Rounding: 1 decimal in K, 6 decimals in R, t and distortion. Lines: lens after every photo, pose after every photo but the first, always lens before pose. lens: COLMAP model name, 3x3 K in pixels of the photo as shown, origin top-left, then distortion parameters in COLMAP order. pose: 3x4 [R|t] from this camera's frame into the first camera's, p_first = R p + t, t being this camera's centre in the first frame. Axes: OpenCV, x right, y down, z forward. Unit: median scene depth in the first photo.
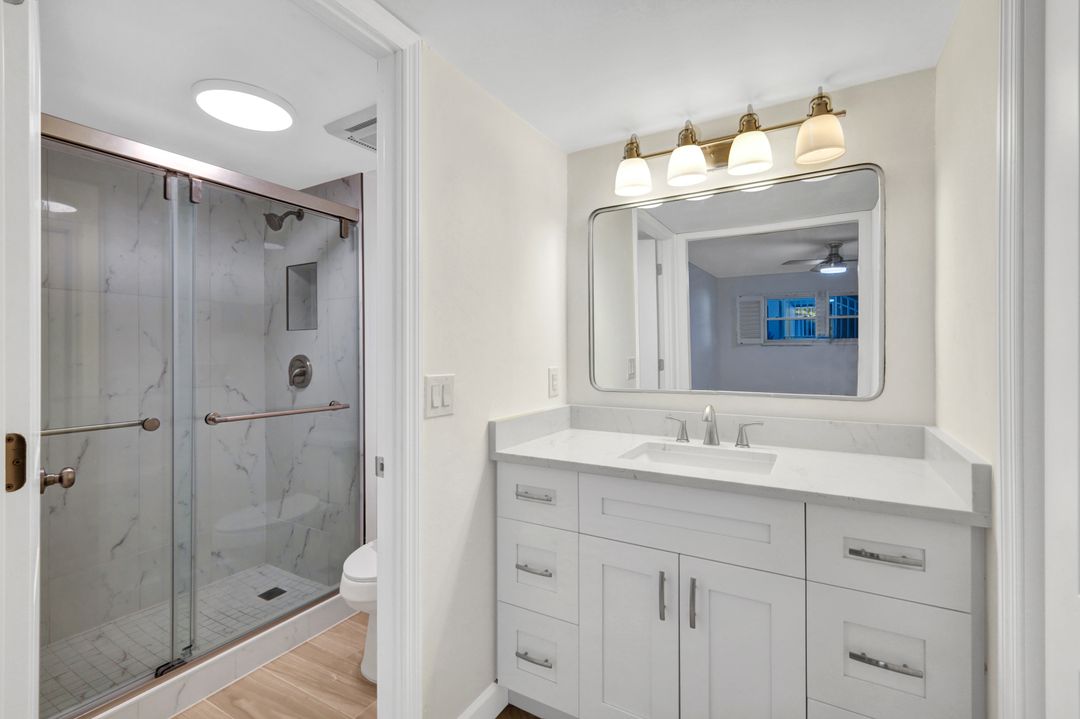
lens RADIAL K [[477.5, 0, 554.2], [0, 477.5, 348.0], [0, 0, 1]] dist [-0.001460, -0.000156]
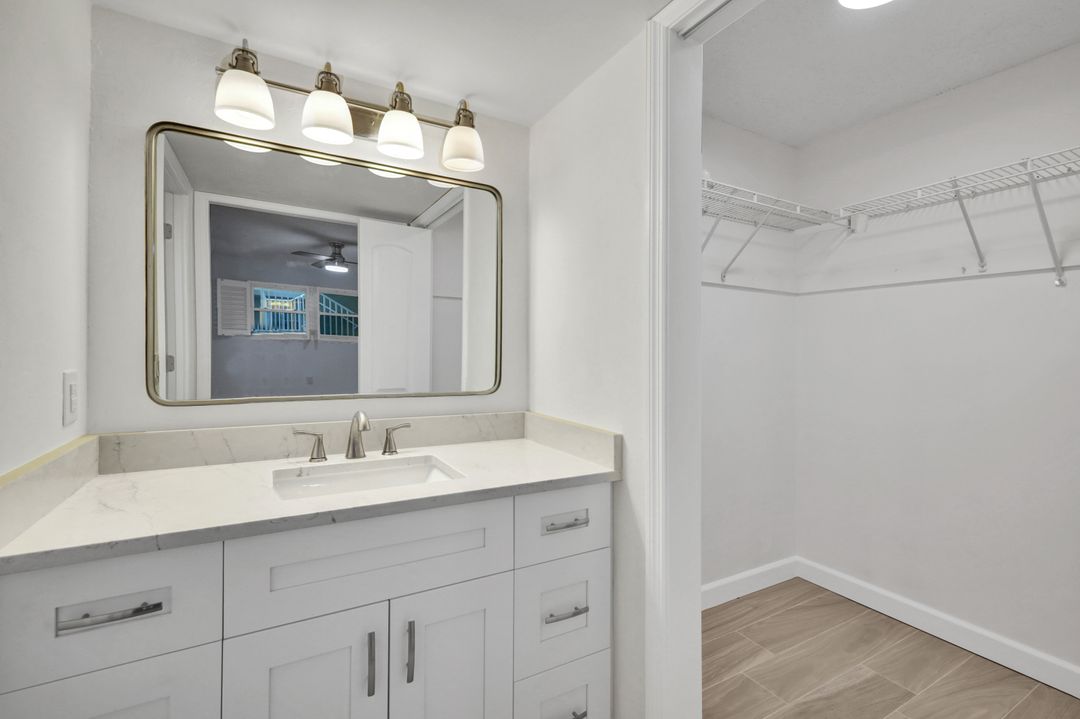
lens RADIAL K [[475.6, 0, 540.9], [0, 475.6, 345.1], [0, 0, 1]] dist [0.002192, 0.000800]
pose [[0.507404, 0.021592, 0.861438, -0.232840], [-0.026237, 0.999610, -0.009602, 0.001410], [-0.861309, -0.017729, 0.507772, 0.284233]]
